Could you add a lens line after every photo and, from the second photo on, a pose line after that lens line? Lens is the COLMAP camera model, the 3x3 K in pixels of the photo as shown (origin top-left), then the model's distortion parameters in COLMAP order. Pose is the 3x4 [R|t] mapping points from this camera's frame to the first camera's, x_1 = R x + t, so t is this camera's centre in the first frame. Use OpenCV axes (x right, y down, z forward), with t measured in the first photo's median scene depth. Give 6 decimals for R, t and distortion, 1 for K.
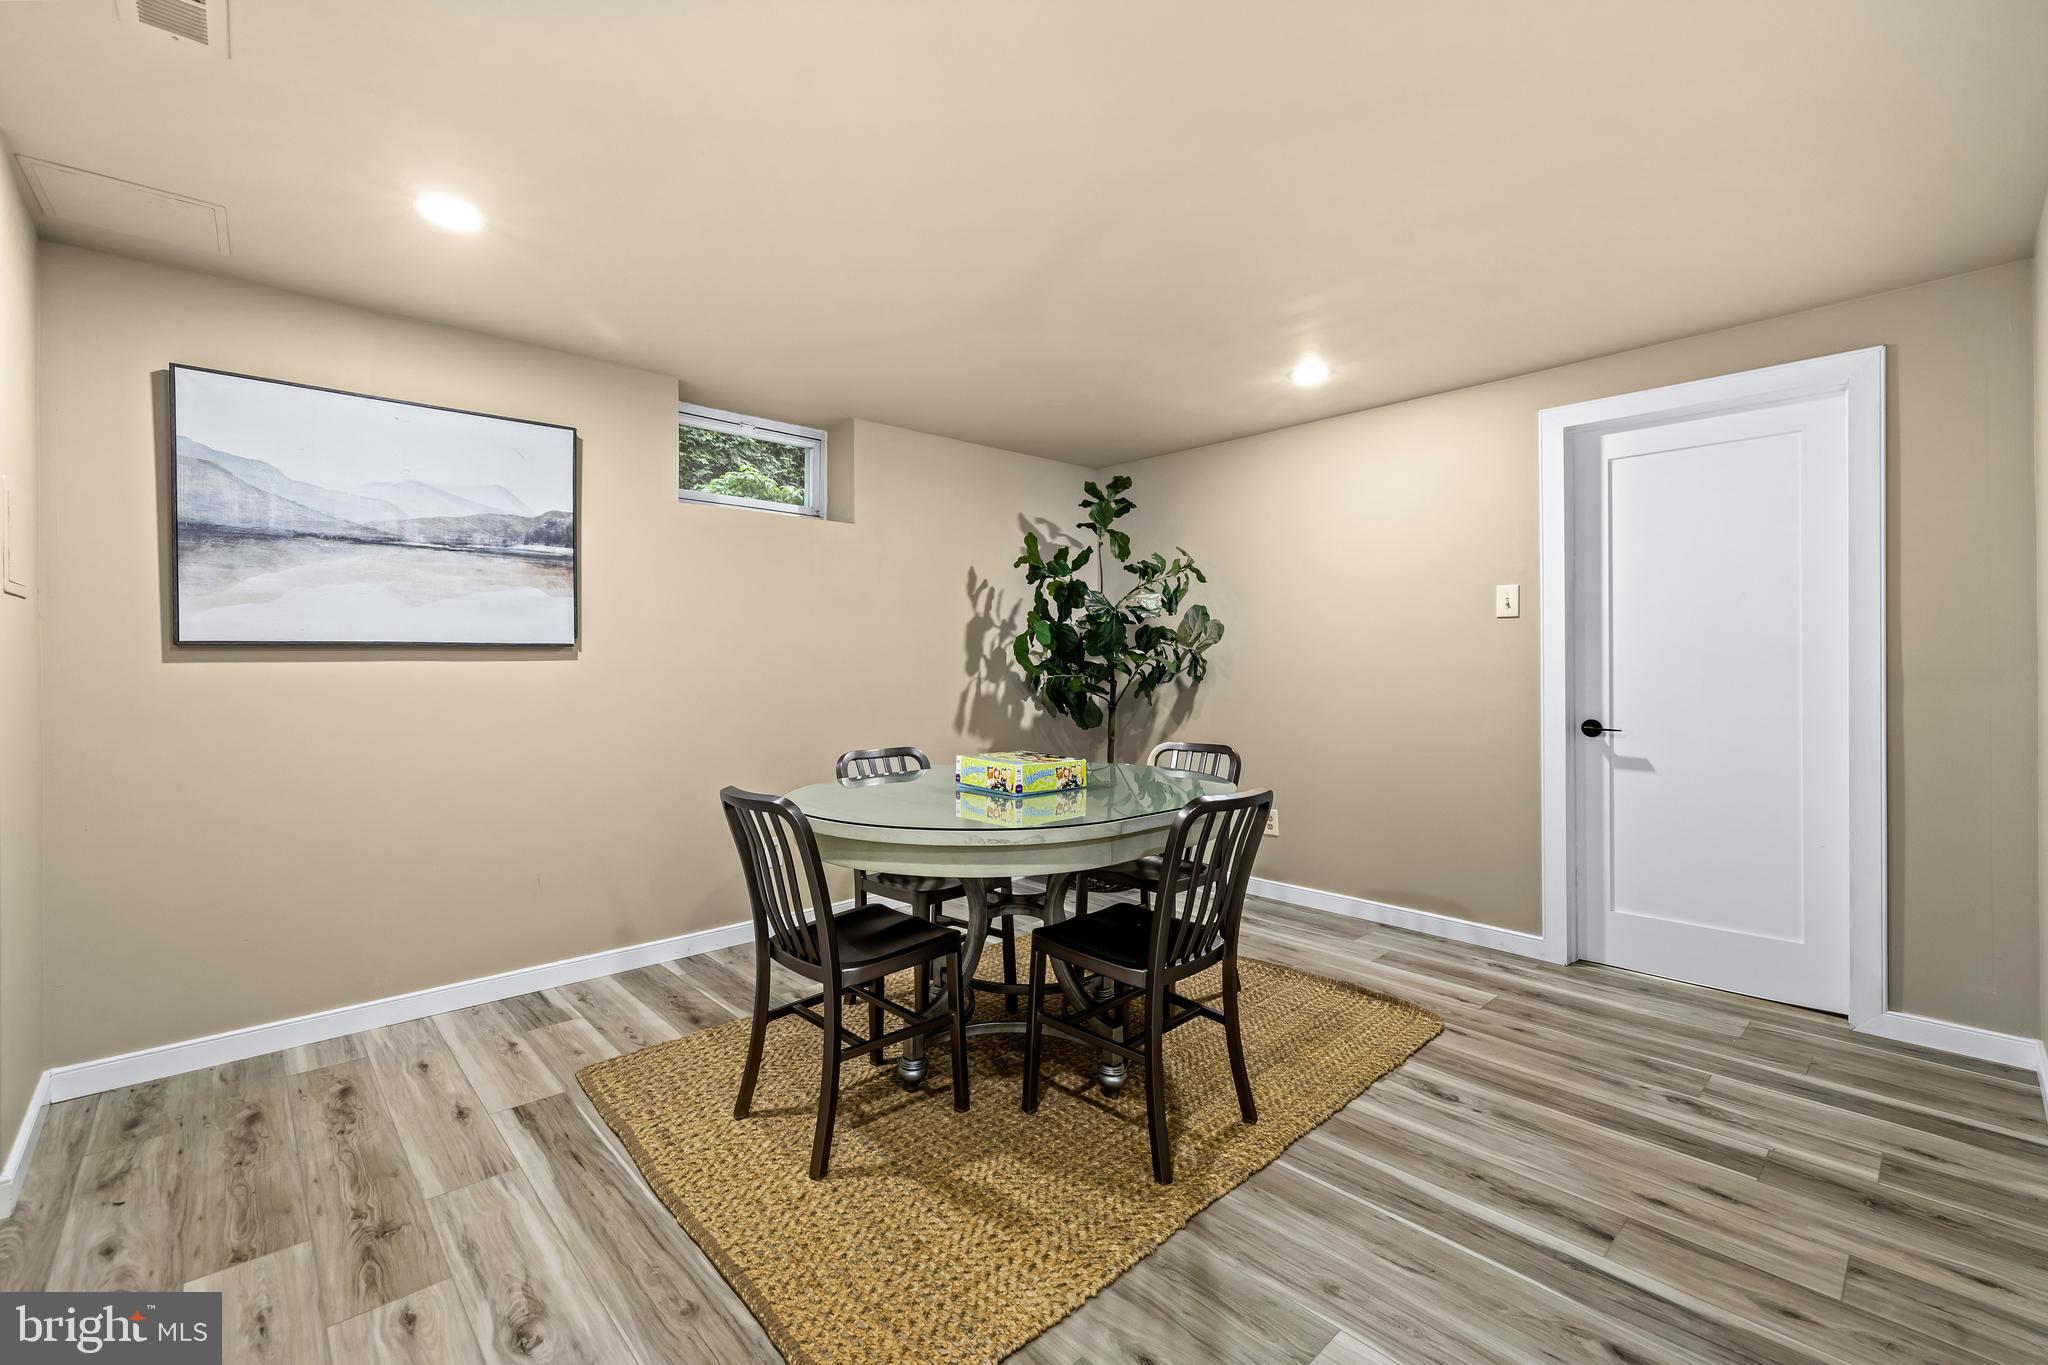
lens RADIAL K [[849.8, 0, 1018.3], [0, 849.8, 666.5], [0, 0, 1]] dist [-0.001135, -0.000254]
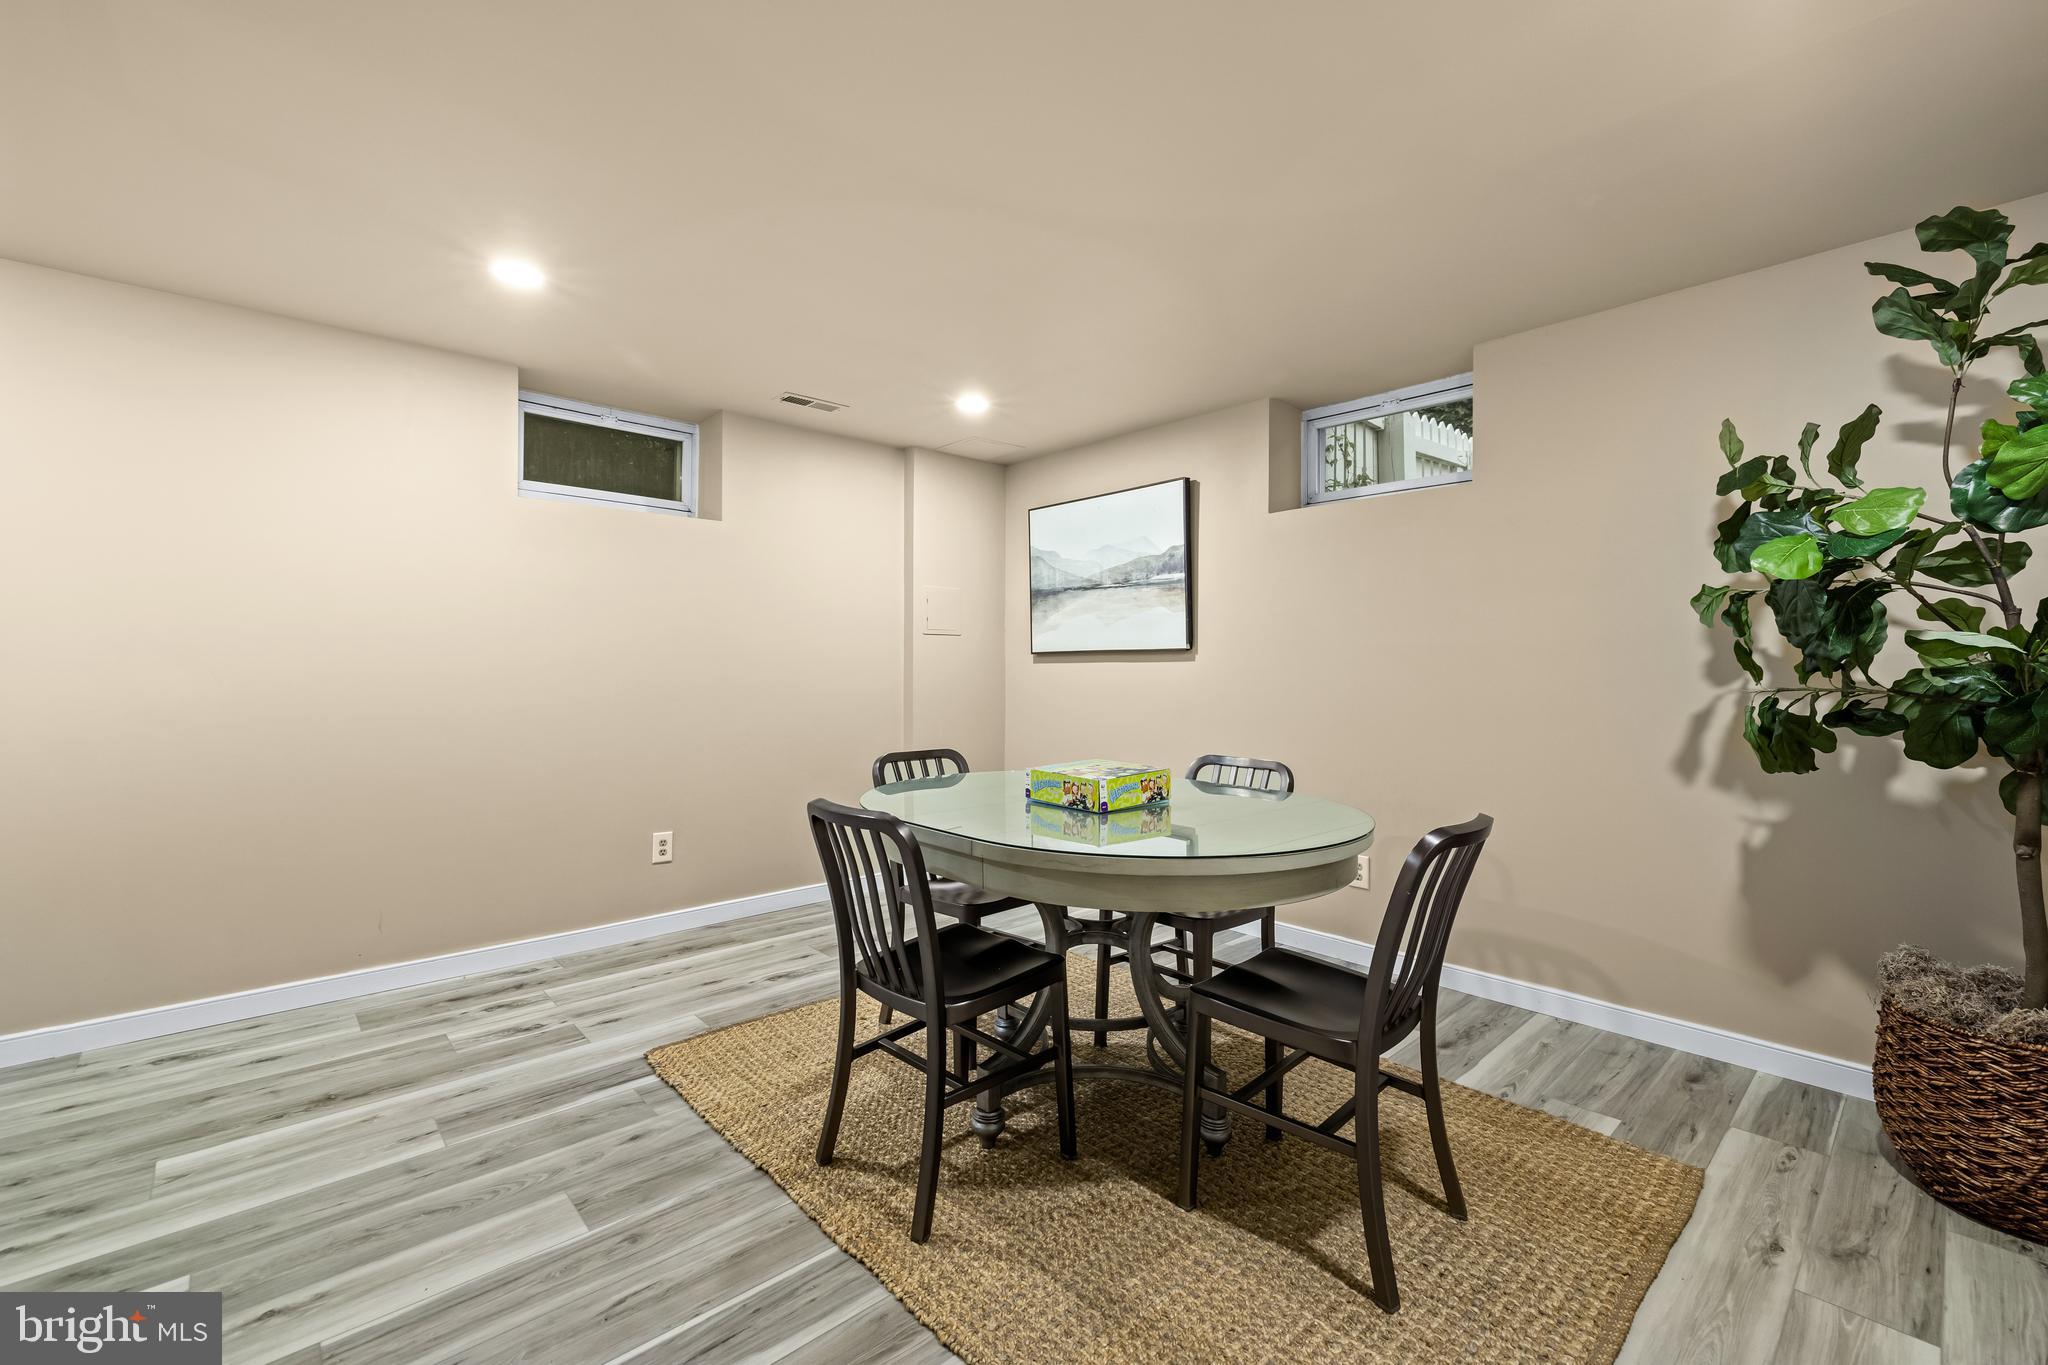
lens RADIAL K [[860.9, 0, 1017.0], [0, 860.9, 660.9], [0, 0, 1]] dist [-0.002694, -0.000269]
pose [[-0.004302, -0.005430, -0.999976, 0.850861], [-0.007362, 0.999958, -0.005399, -0.000098], [0.999964, 0.007339, -0.004342, 0.862812]]
